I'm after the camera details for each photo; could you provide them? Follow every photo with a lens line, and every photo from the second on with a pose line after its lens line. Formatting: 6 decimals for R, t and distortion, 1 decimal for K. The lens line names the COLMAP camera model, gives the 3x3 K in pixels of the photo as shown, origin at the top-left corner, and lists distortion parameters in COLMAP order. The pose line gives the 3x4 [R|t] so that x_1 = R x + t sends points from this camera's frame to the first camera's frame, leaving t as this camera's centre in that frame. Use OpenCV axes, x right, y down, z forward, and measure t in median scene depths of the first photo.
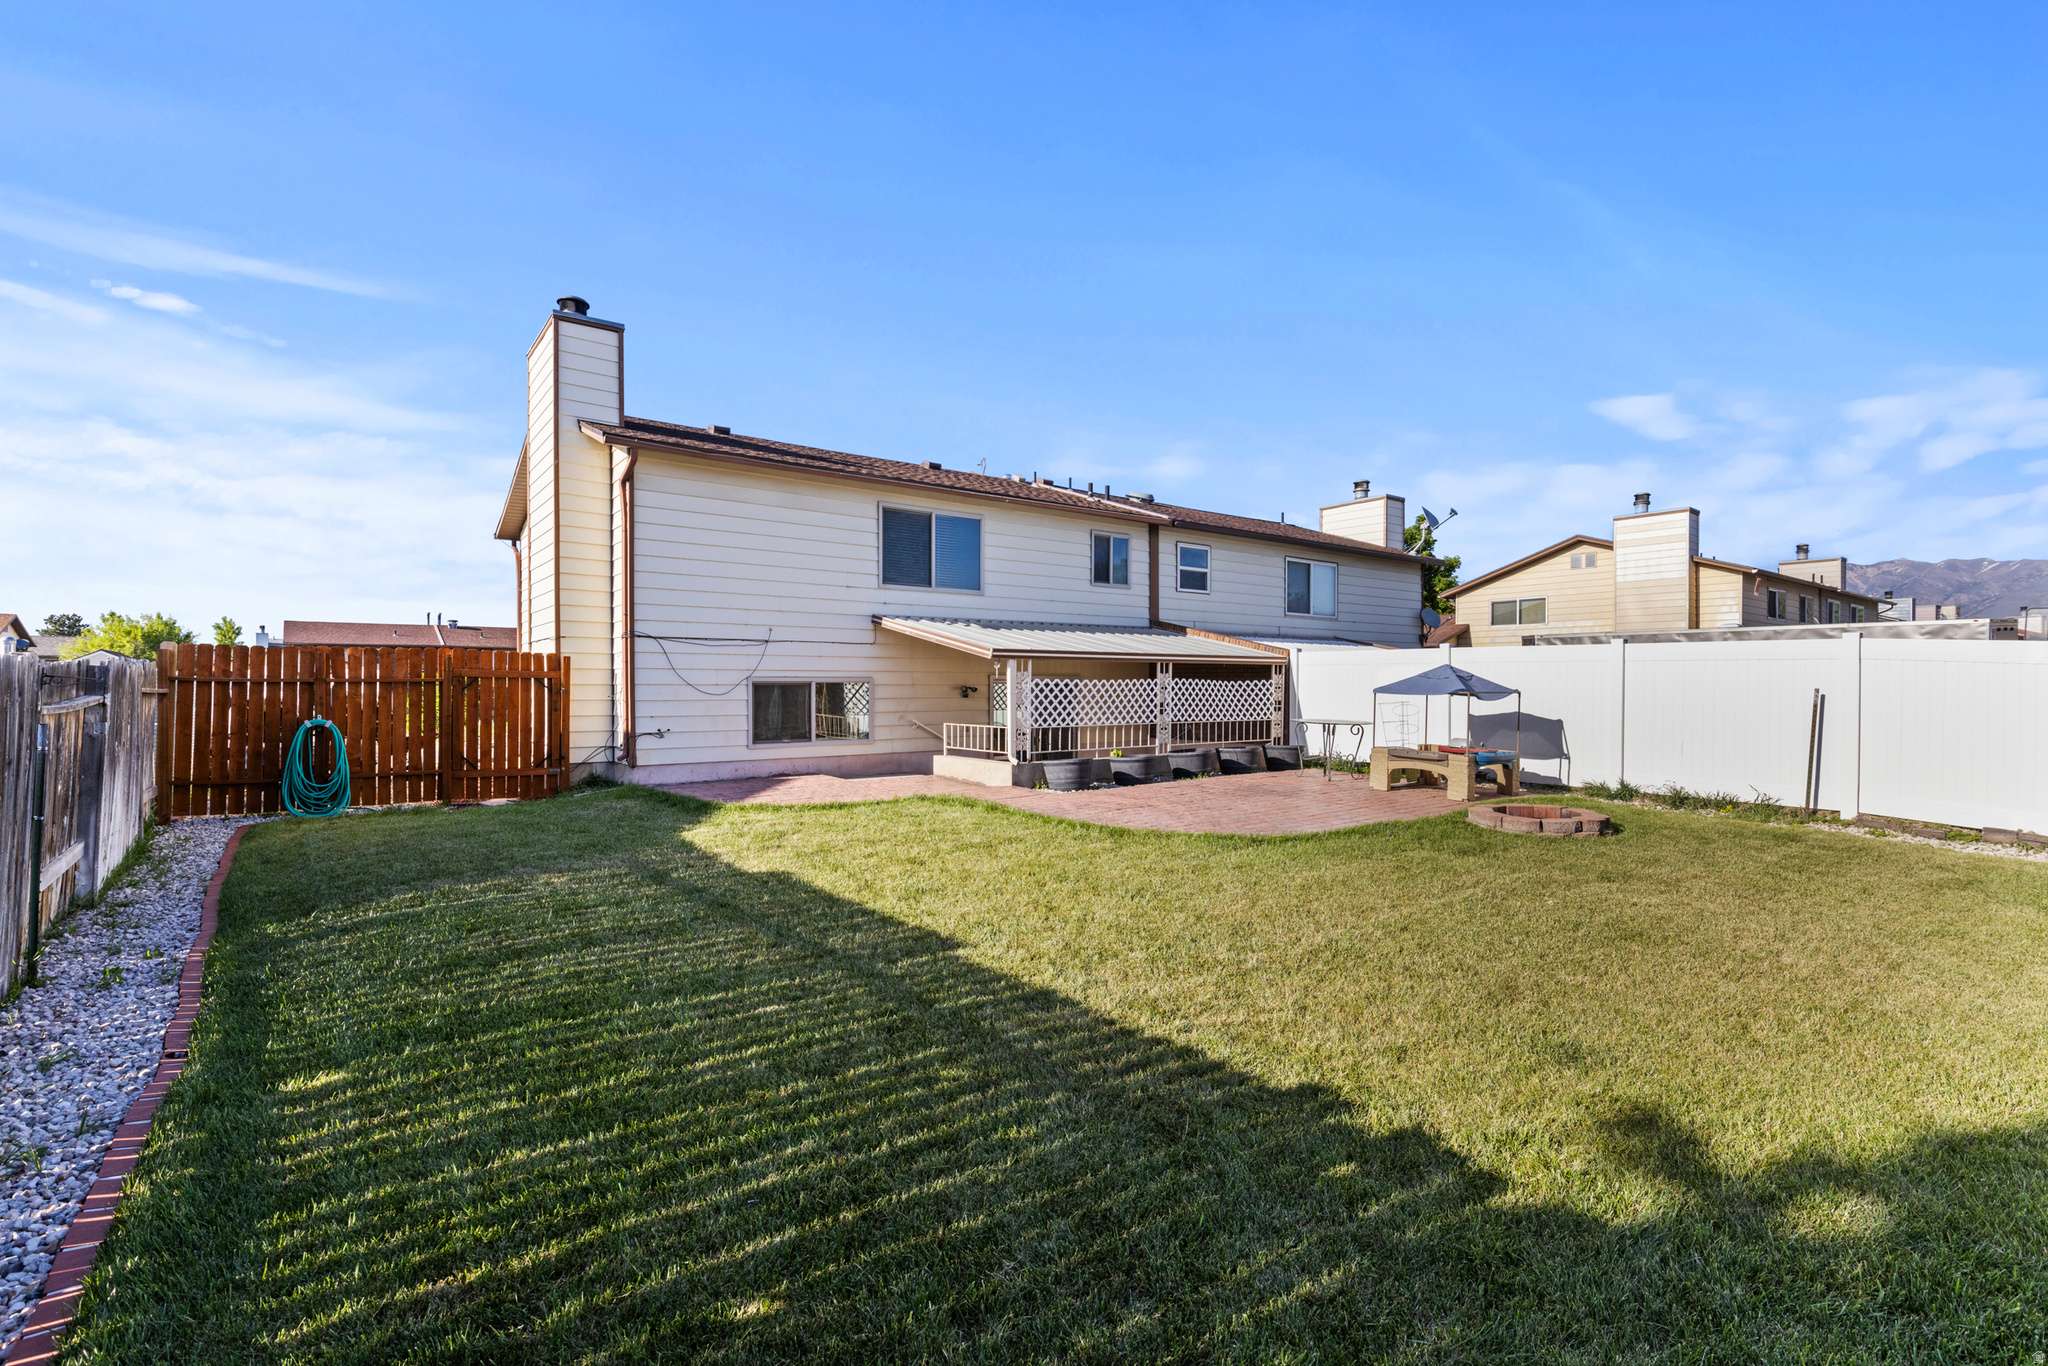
lens RADIAL K [[924.1, 0, 1022.8], [0, 924.1, 674.5], [0, 0, 1]] dist [-0.001007, -0.000342]
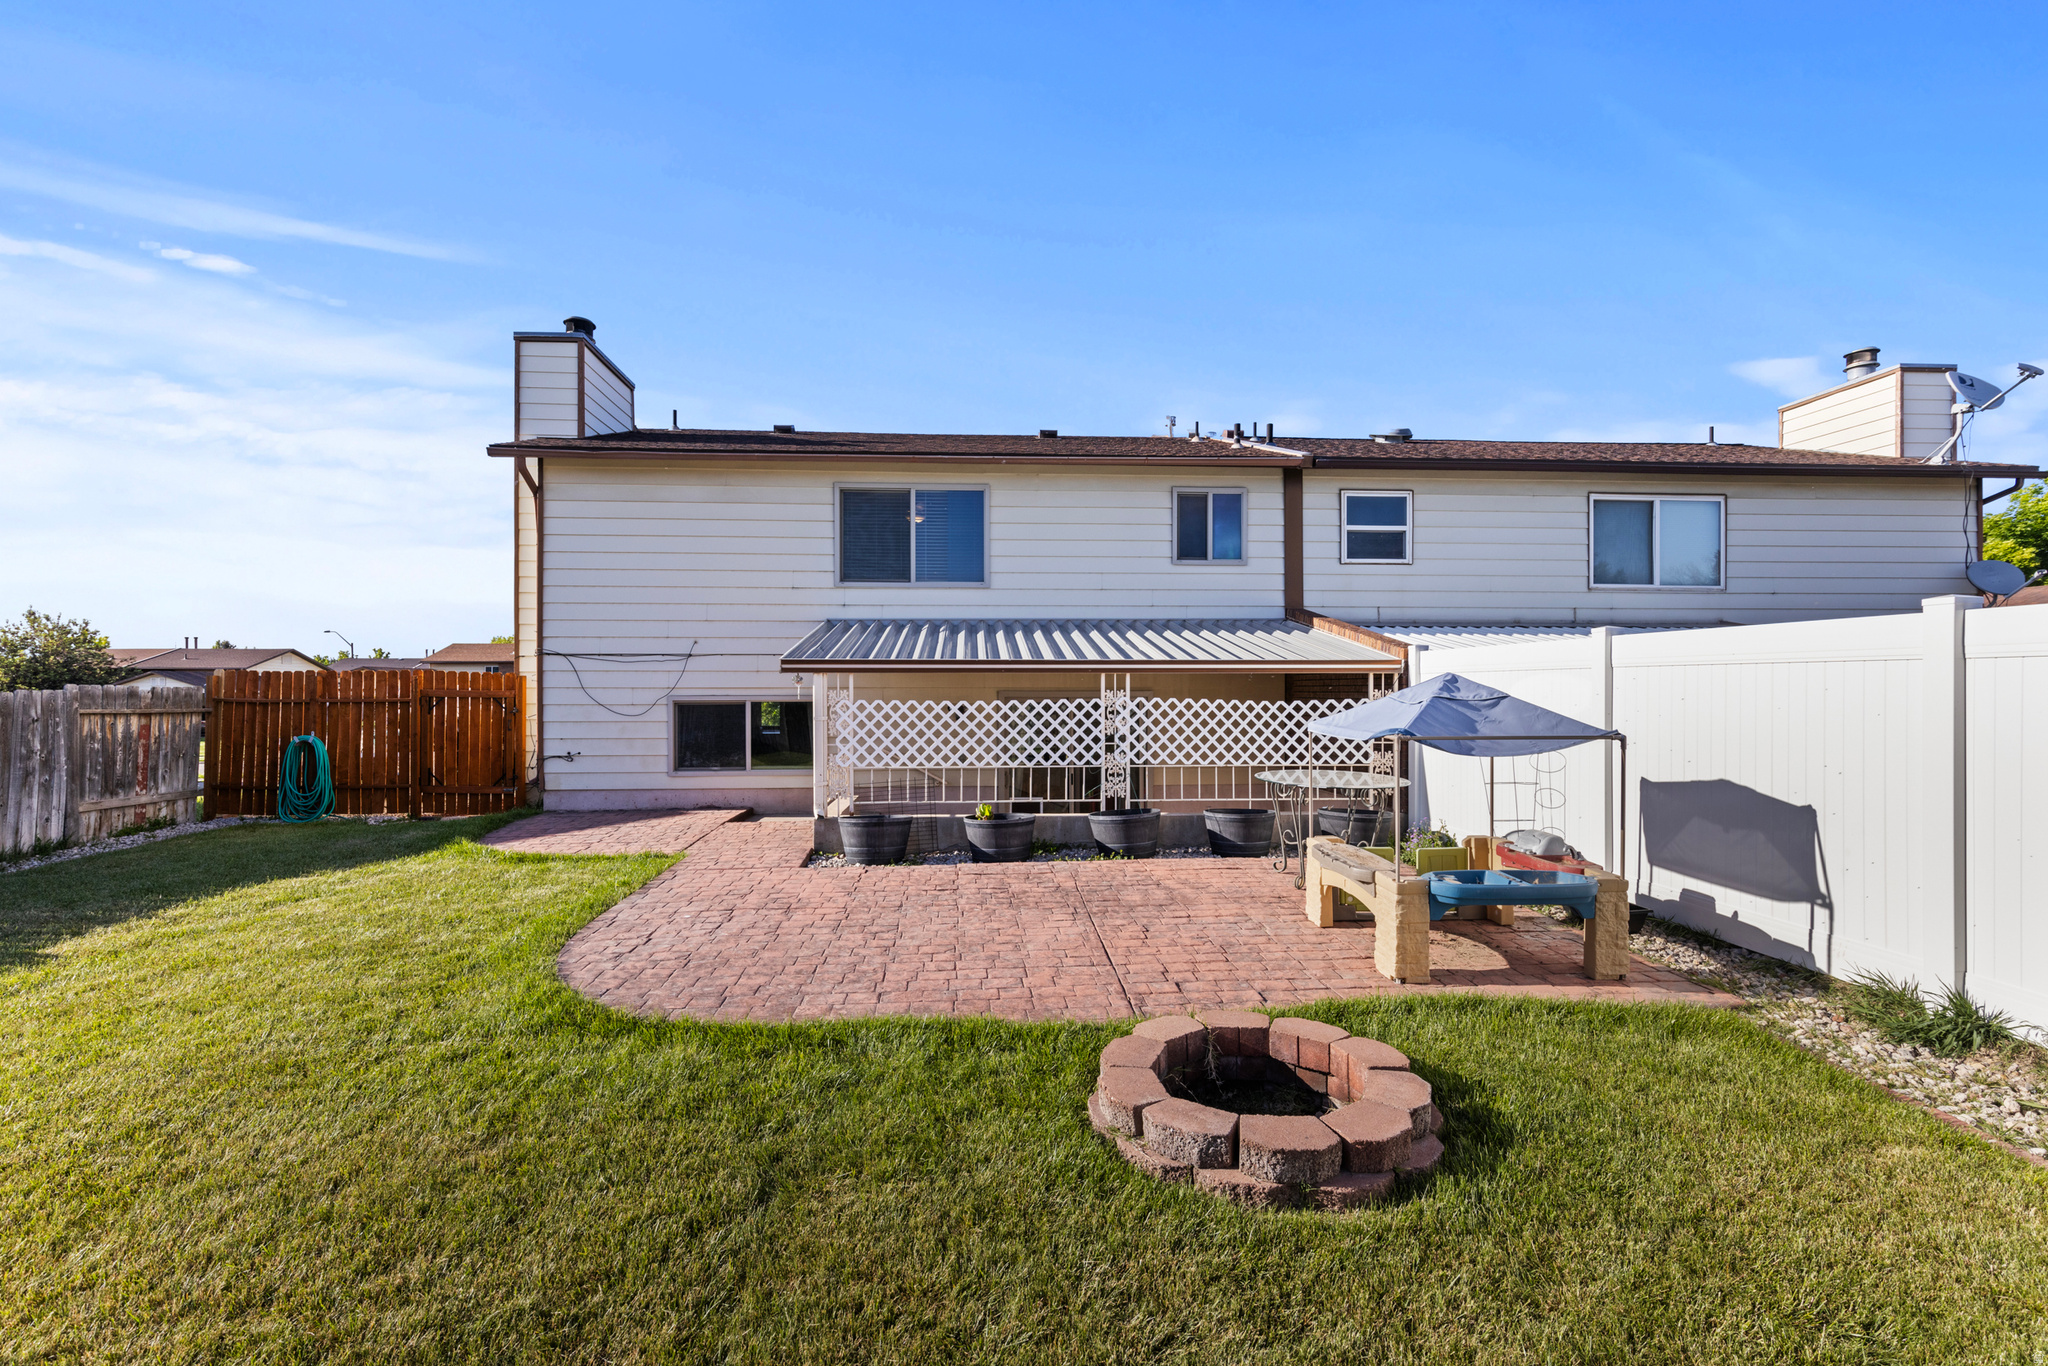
lens RADIAL K [[924.1, 0, 1024.2], [0, 924.1, 679.5], [0, 0, 1]] dist [-0.001007, -0.000342]
pose [[0.832554, -0.009148, -0.553868, 0.424214], [0.007126, 0.999958, -0.005805, -0.005092], [0.553898, 0.000886, 0.832584, 0.389258]]
